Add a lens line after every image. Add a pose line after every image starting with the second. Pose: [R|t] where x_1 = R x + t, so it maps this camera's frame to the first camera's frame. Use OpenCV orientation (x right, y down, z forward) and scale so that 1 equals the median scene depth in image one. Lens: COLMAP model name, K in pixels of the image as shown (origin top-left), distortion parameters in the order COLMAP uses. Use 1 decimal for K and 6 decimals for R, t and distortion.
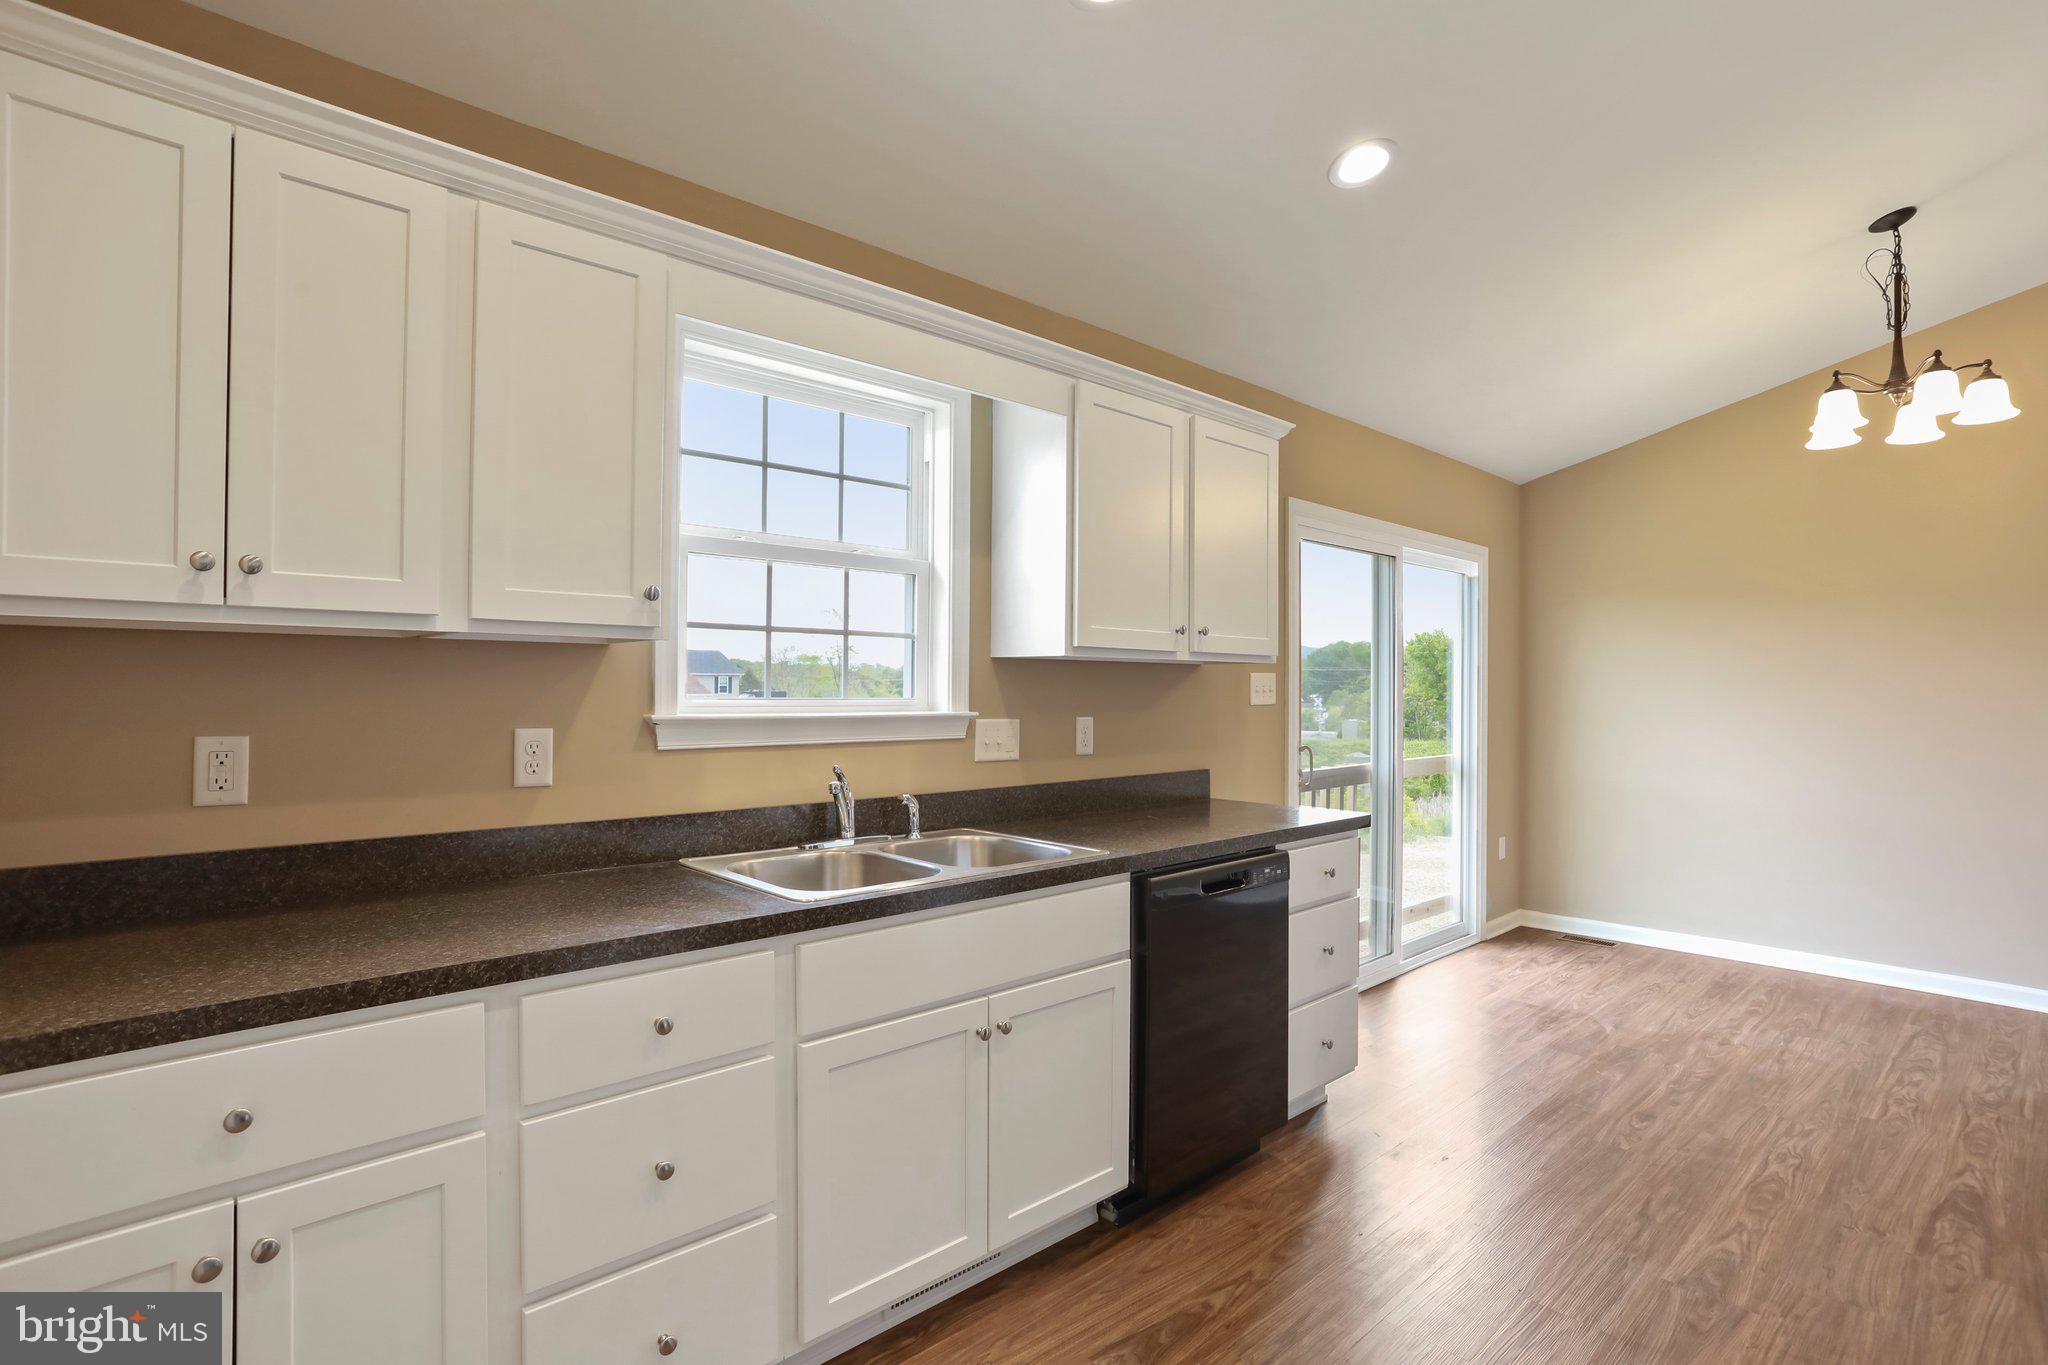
lens RADIAL K [[991.0, 0, 1024.8], [0, 991.0, 668.6], [0, 0, 1]] dist [-0.055418, 0.028769]
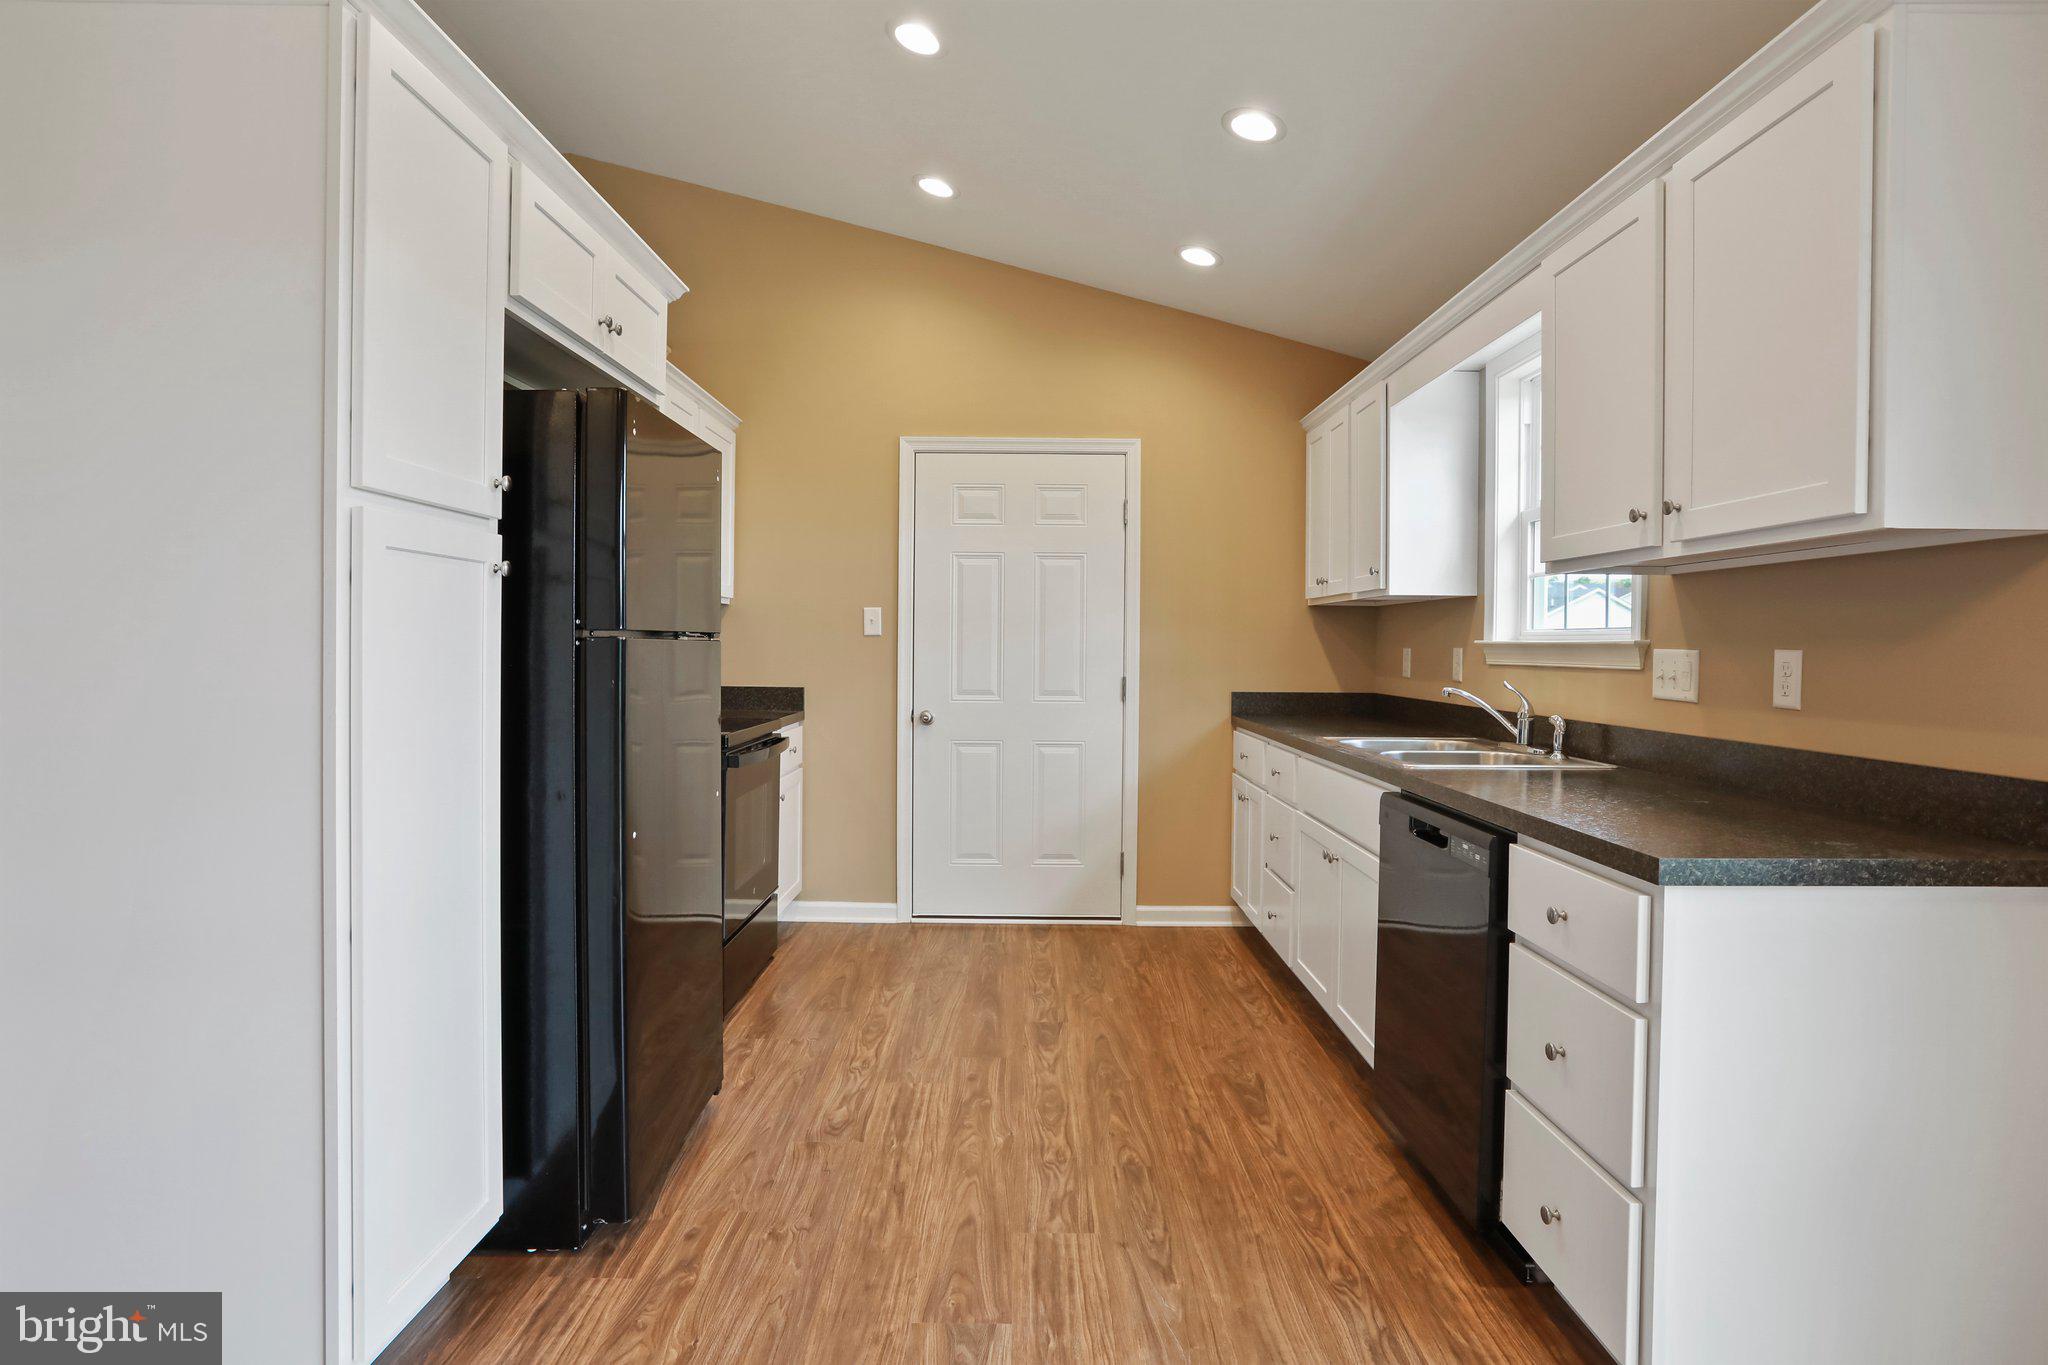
lens RADIAL K [[1040.5, 0, 1022.1], [0, 1040.5, 656.1], [0, 0, 1]] dist [-0.077734, 0.039550]
pose [[-0.677049, -0.006627, -0.735908, 1.106674], [-0.002850, 0.999976, -0.006382, 0.074870], [0.735932, -0.002224, -0.677051, 1.368887]]
